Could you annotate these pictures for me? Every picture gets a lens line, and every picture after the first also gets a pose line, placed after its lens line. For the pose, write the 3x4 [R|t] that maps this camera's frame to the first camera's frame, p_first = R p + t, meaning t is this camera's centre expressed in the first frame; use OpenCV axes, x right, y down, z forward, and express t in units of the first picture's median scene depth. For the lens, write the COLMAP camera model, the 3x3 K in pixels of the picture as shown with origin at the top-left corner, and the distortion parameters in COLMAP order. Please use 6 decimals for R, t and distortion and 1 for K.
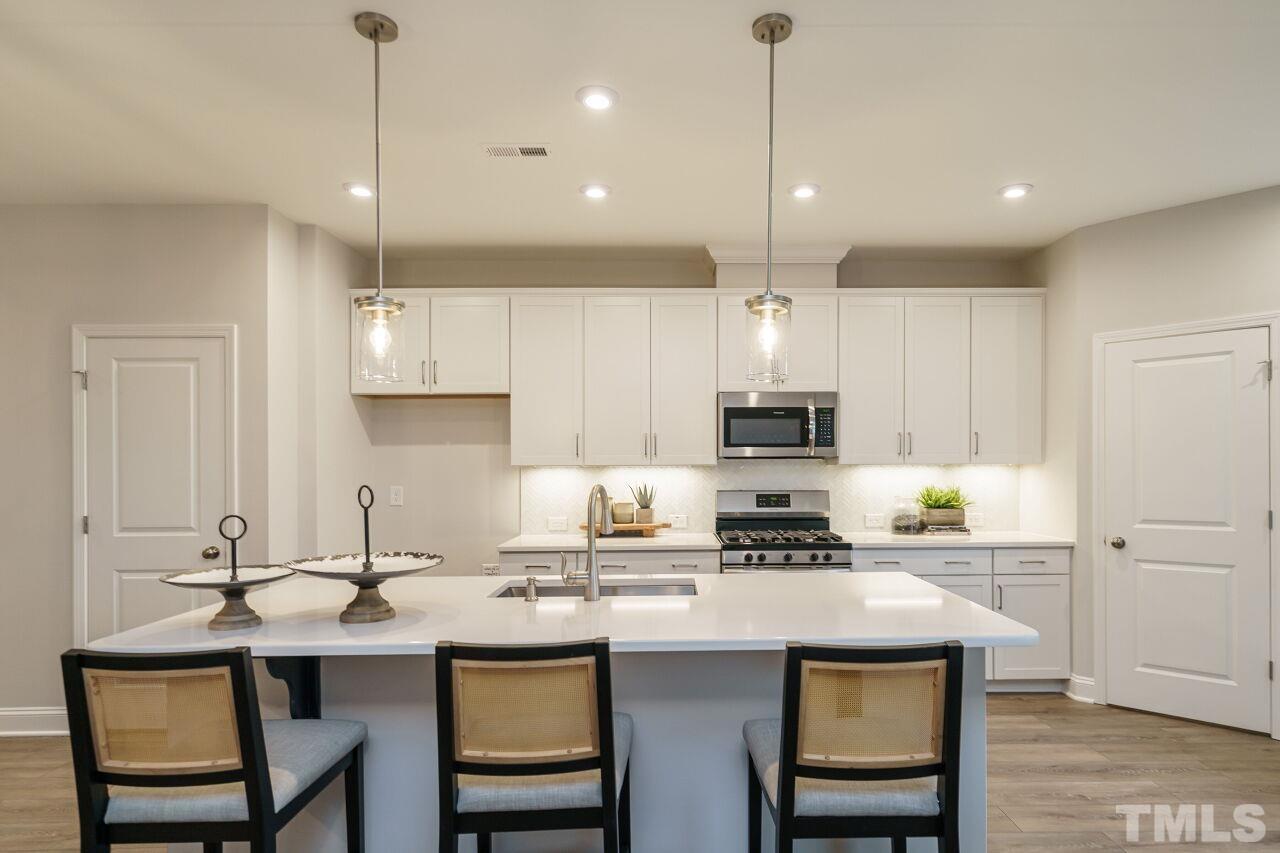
lens RADIAL K [[706.3, 0, 640.3], [0, 706.3, 472.6], [0, 0, 1]] dist [0.012712, -0.001359]
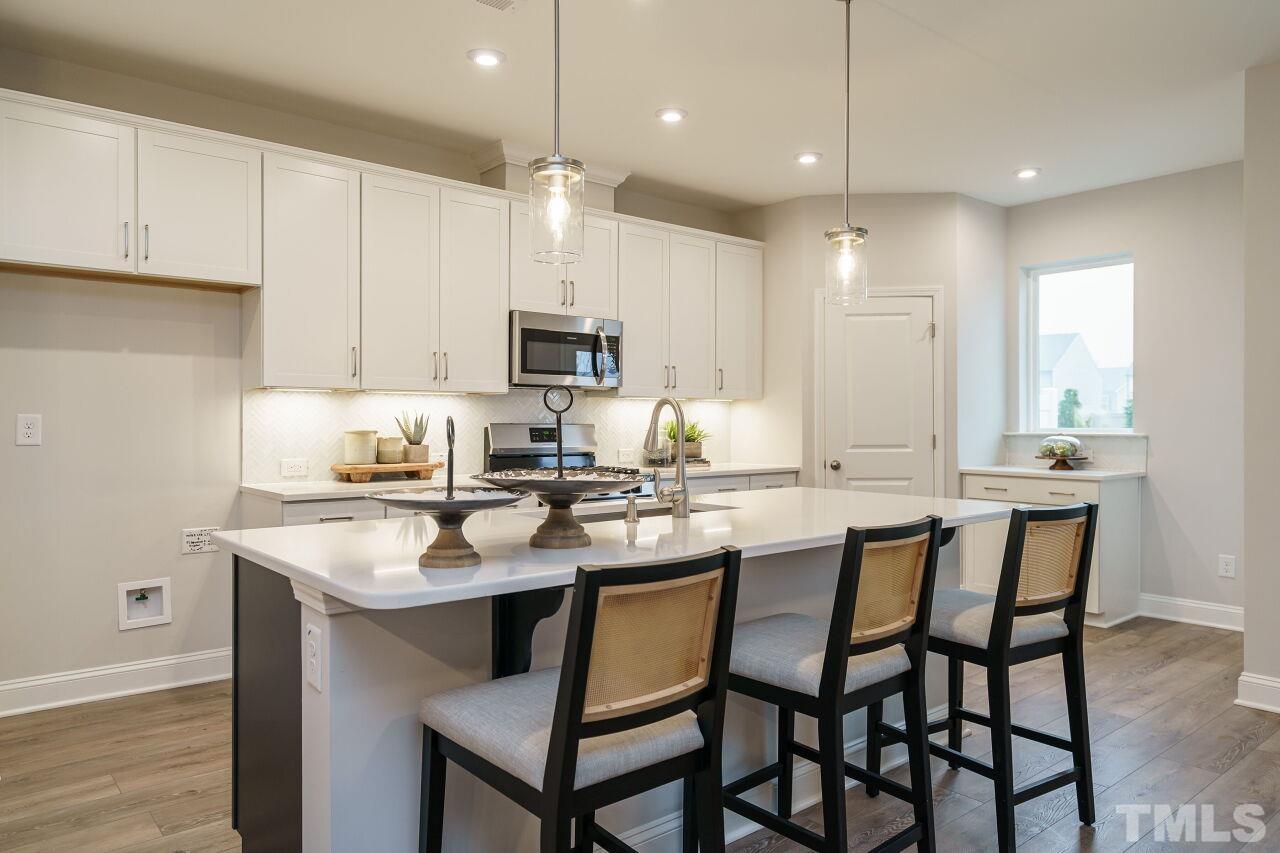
lens RADIAL K [[848.1, 0, 640.0], [0, 848.1, 427.4], [0, 0, 1]] dist [0.026685, 0.001946]
pose [[0.782776, 0.001770, 0.622301, -0.421895], [-0.002973, 0.999995, 0.000895, 0.030618], [-0.622297, -0.002551, 0.782777, 0.073757]]
